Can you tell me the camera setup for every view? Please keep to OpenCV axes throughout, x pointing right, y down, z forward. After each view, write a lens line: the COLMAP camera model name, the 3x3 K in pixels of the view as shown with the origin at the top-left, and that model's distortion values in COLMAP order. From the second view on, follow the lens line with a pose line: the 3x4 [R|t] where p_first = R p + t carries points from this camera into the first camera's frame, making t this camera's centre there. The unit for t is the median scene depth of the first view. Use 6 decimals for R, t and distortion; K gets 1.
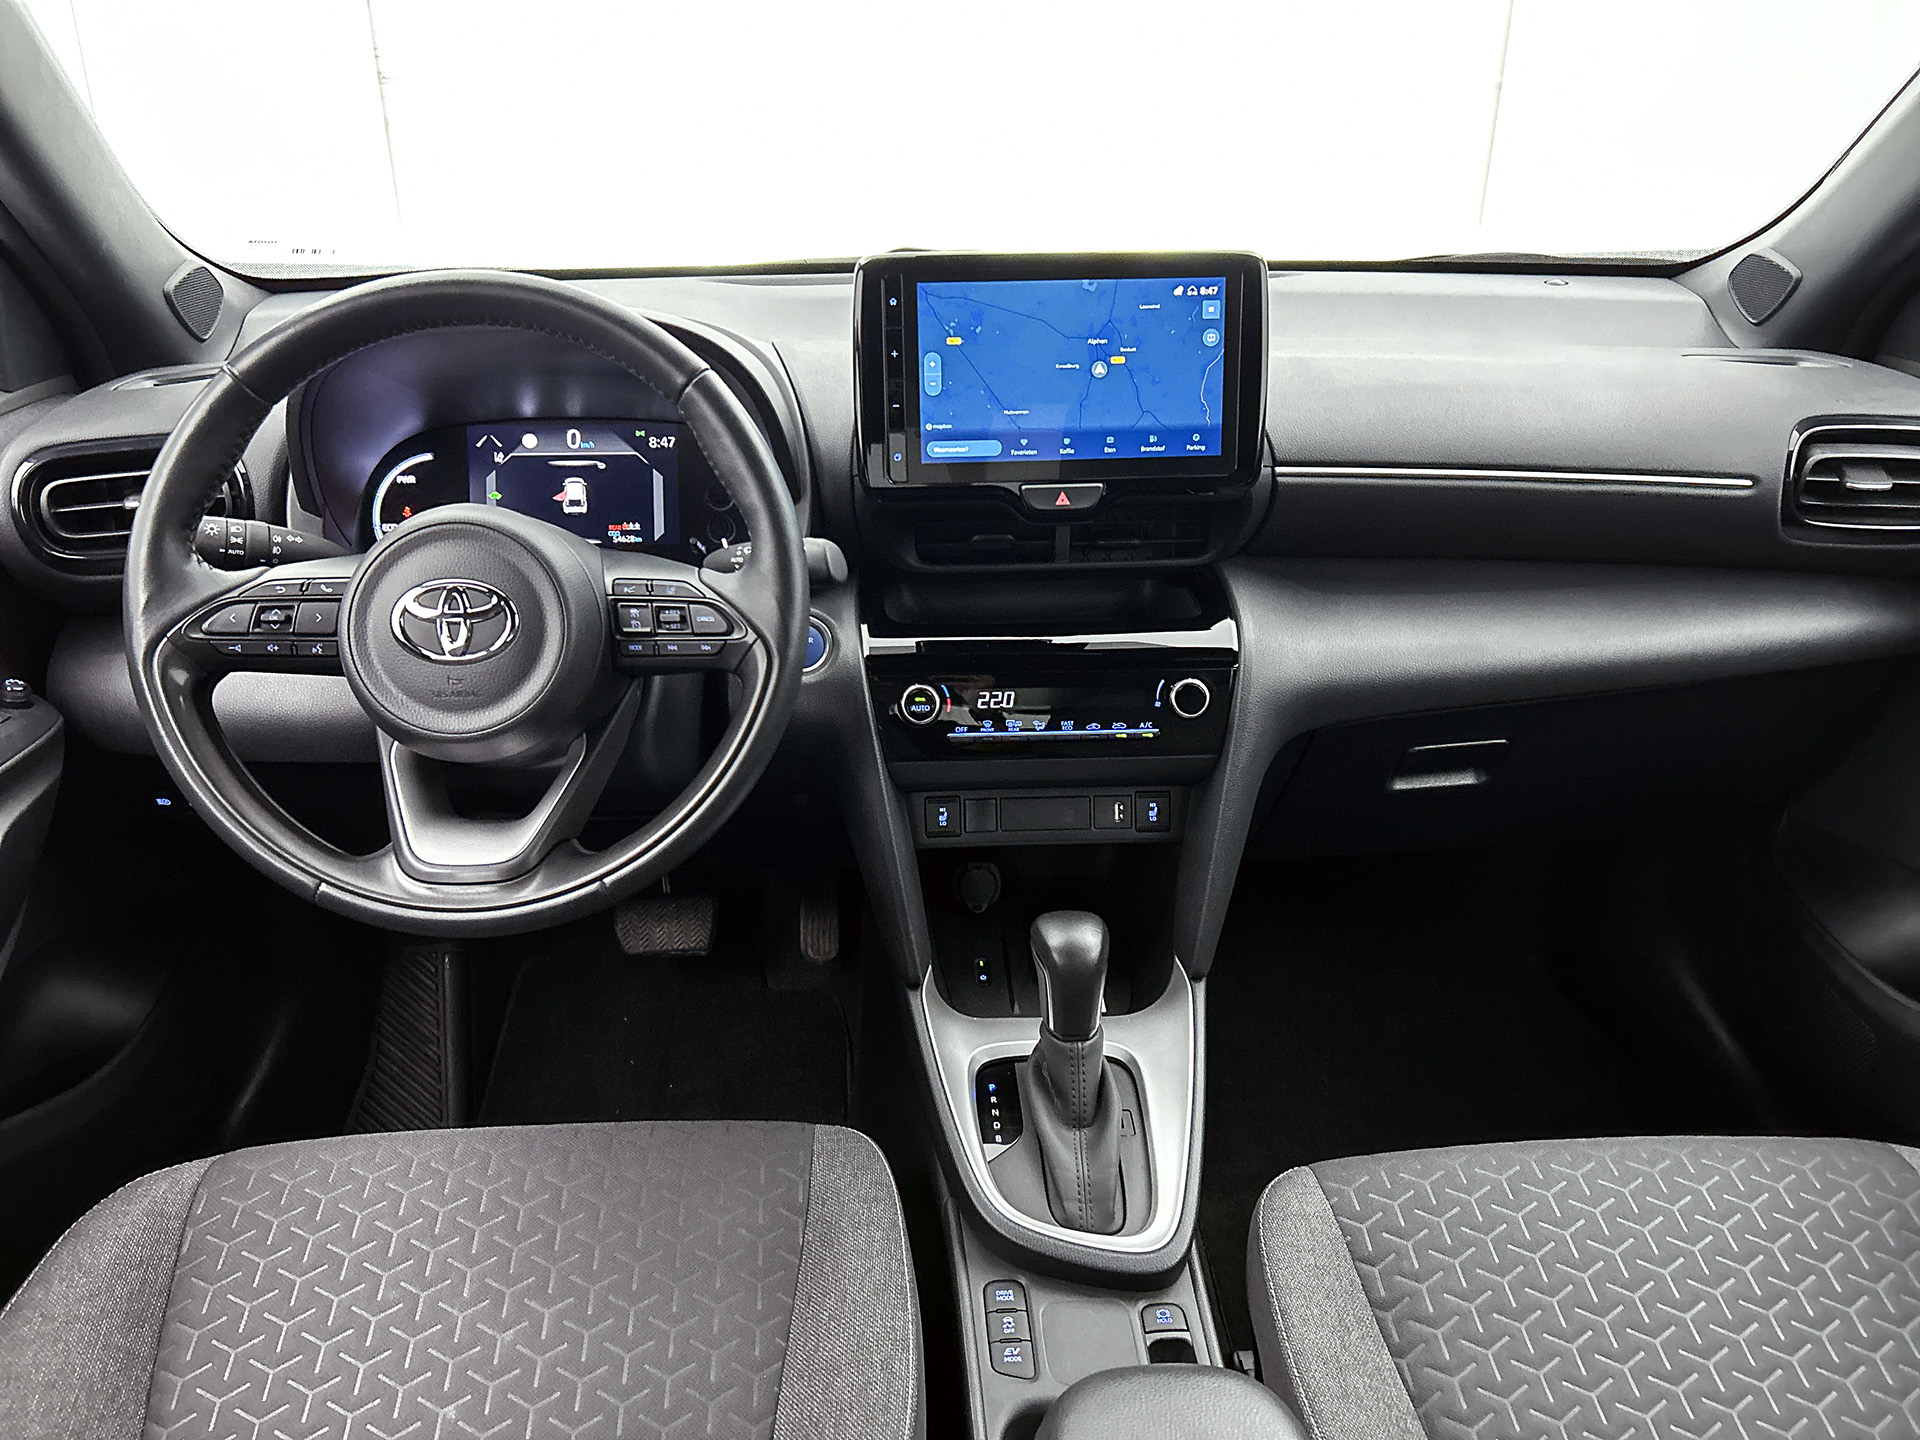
lens RADIAL K [[1298.7, 0, 960.0], [0, 1298.7, 720.0], [0, 0, 1]] dist [0.028736, -0.002083]
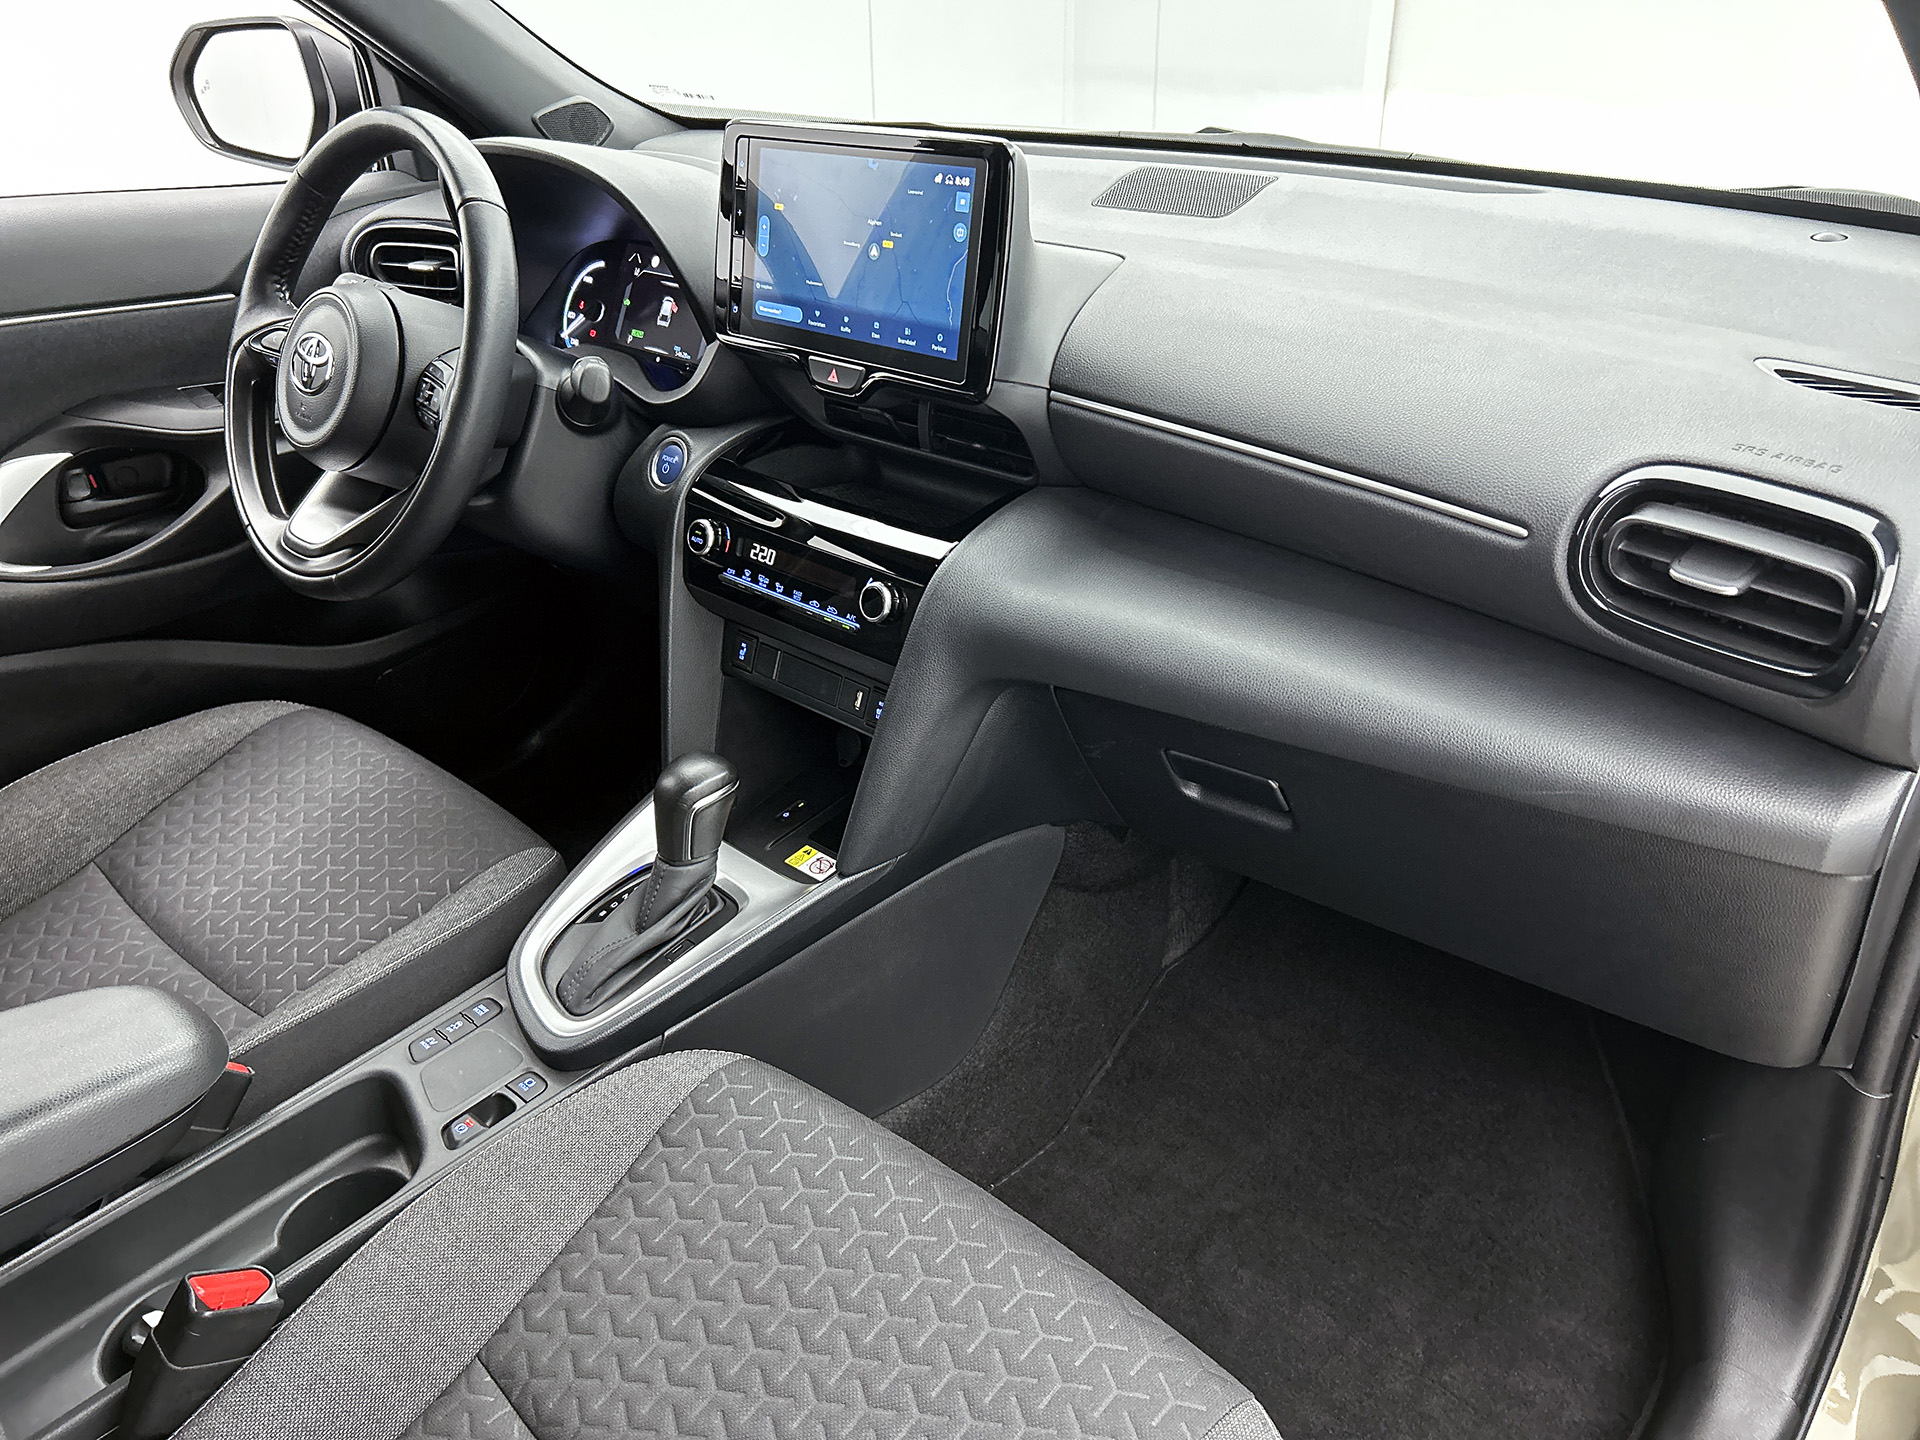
lens RADIAL K [[1394.7, 0, 997.8], [0, 1394.7, 713.5], [0, 0, 1]] dist [0.036810, -0.005939]
pose [[0.707930, 0.327438, -0.625795, 0.954505], [-0.294493, 0.942191, 0.159842, -0.136700], [0.641957, 0.071135, 0.763434, 0.273994]]
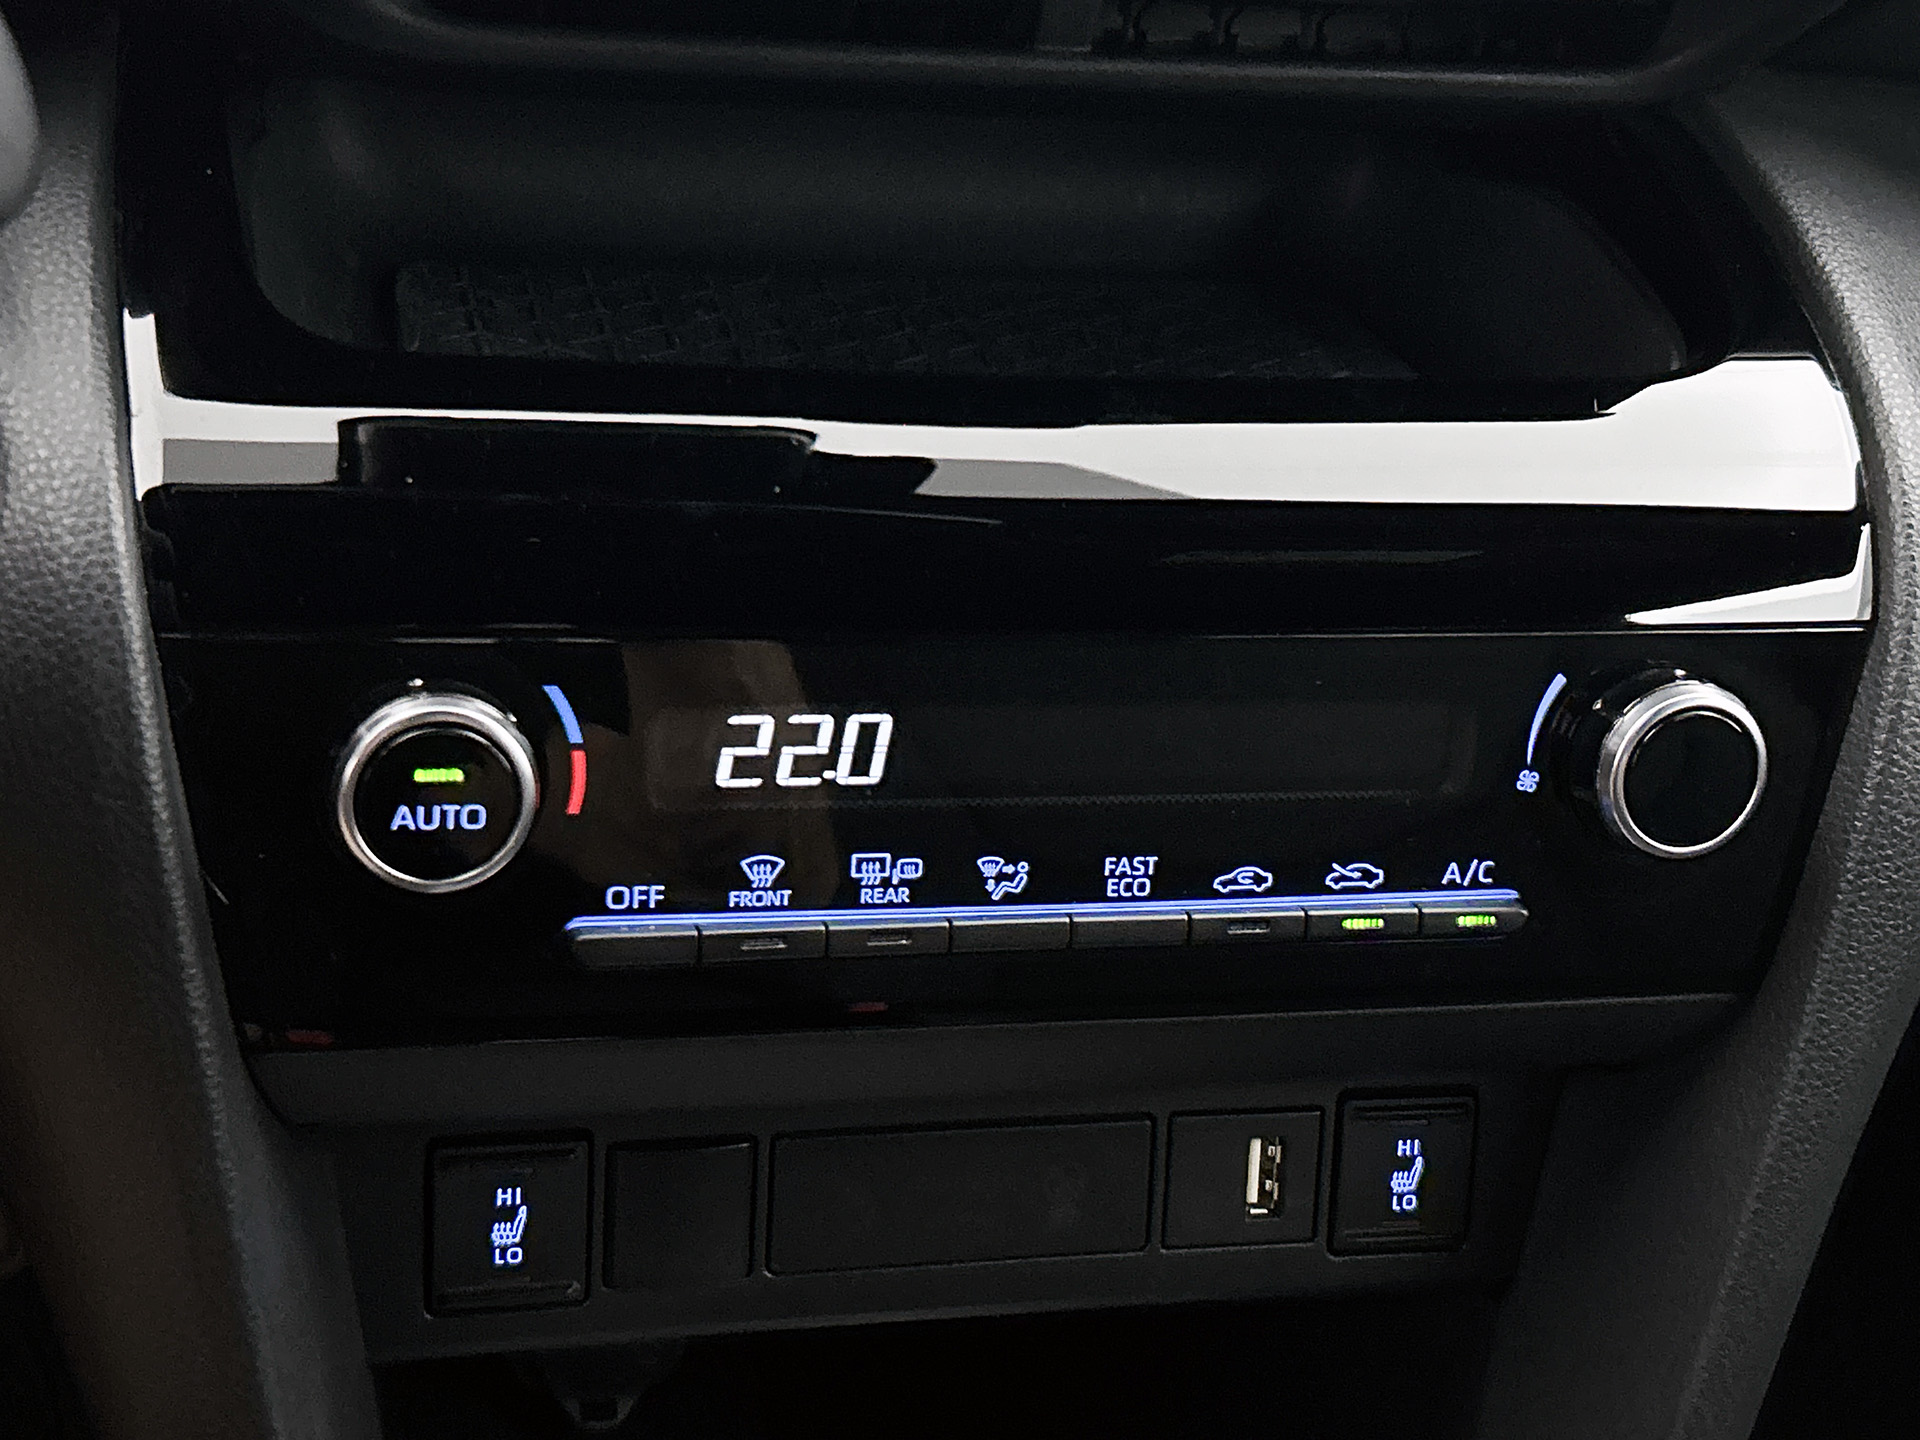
lens RADIAL K [[2835.3, 0, 960.0], [0, 2835.3, 720.0], [0, 0, 1]] dist [0.226494, 0.006353]
pose [[0.980307, 0.024585, 0.195945, -0.038789], [-0.054242, 0.987579, 0.147463, -0.092719], [-0.189886, -0.155188, 0.969464, 0.576601]]
